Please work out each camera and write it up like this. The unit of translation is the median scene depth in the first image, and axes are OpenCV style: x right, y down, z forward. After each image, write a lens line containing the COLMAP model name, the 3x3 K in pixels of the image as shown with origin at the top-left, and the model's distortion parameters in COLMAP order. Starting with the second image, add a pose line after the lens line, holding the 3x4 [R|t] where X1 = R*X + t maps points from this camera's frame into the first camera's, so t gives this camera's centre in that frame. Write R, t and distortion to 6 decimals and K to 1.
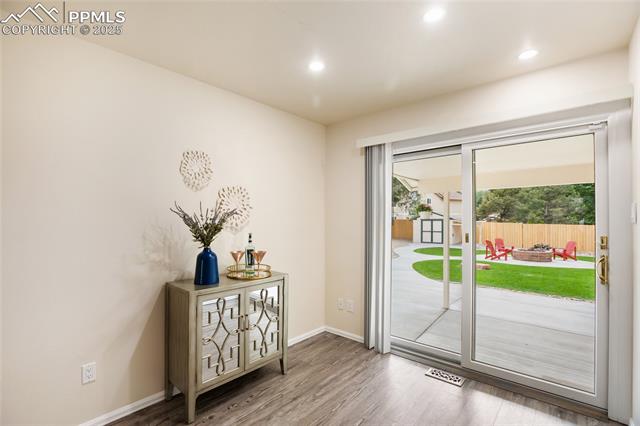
lens RADIAL K [[290.0, 0, 318.6], [0, 290.0, 214.9], [0, 0, 1]] dist [0.000460, 0.000206]
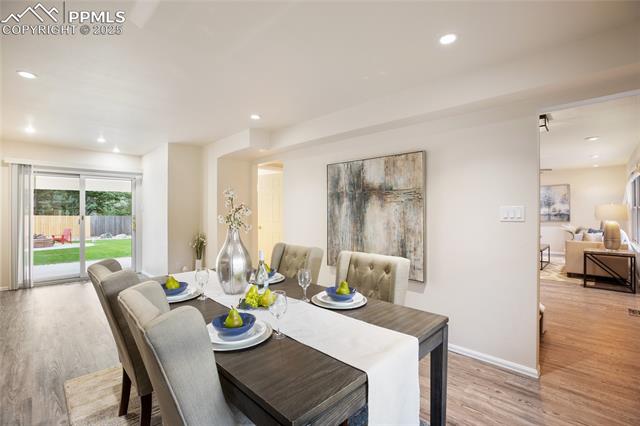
lens RADIAL K [[311.9, 0, 317.4], [0, 311.9, 208.0], [0, 0, 1]] dist [0.001768, 0.000851]
pose [[0.113028, 0.003122, 0.993587, -0.331550], [-0.007277, 0.999971, -0.002315, -0.000348], [-0.993565, -0.006969, 0.113047, -0.207582]]
